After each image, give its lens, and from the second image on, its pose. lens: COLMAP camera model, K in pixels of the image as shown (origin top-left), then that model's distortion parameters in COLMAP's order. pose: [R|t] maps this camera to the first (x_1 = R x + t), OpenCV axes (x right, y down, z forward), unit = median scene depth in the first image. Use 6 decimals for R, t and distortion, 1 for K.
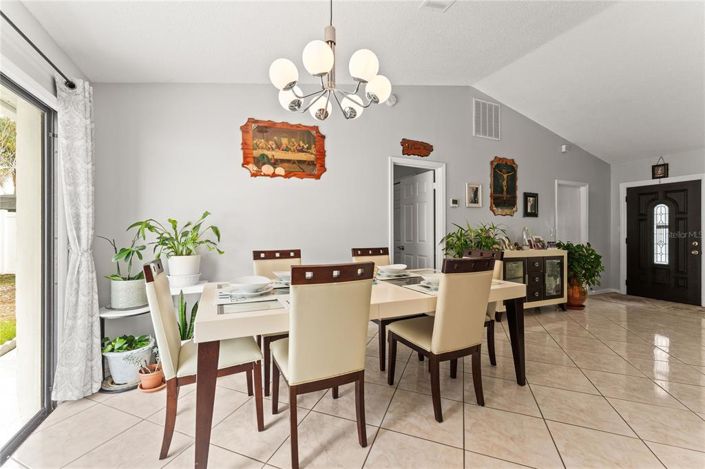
lens RADIAL K [[291.2, 0, 352.5], [0, 291.2, 234.5], [0, 0, 1]] dist [0.002498, 0.000113]
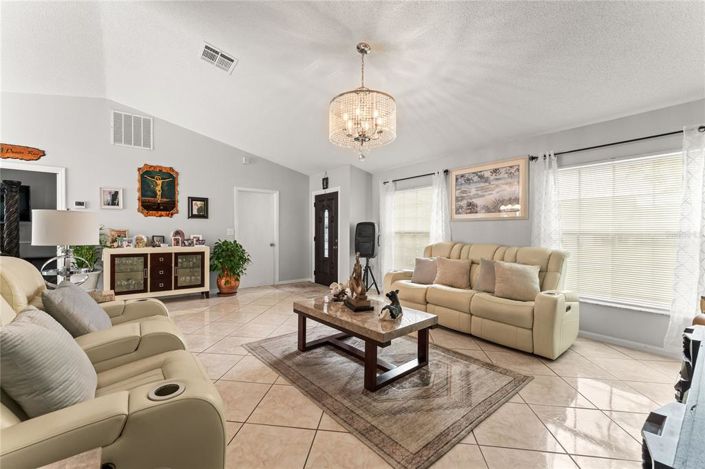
lens RADIAL K [[291.2, 0, 352.5], [0, 291.2, 234.5], [0, 0, 1]] dist [0.002498, 0.000113]
pose [[0.970163, 0.002051, 0.242444, 0.982803], [-0.005176, 0.999912, 0.012254, -0.014351], [-0.242398, -0.013143, 0.970088, -0.282761]]
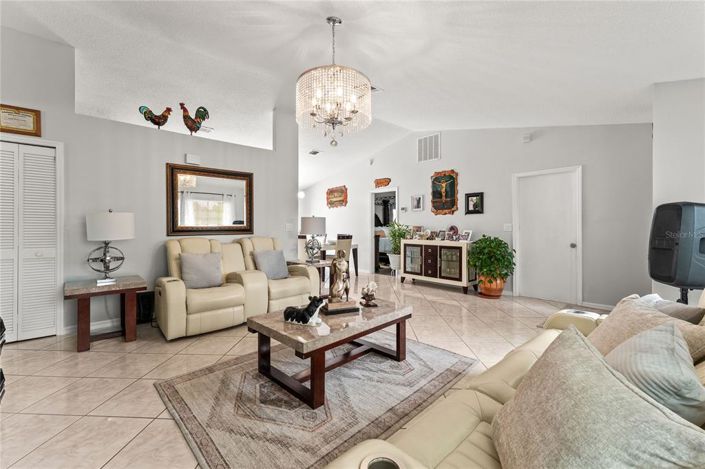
lens RADIAL K [[297.8, 0, 338.5], [0, 297.8, 228.5], [0, 0, 1]] dist [-0.001379, -0.000202]
pose [[0.294256, 0.002200, -0.955724, 1.682018], [0.004594, 0.999983, 0.003717, -0.009493], [0.955716, -0.005484, 0.294240, 0.147174]]
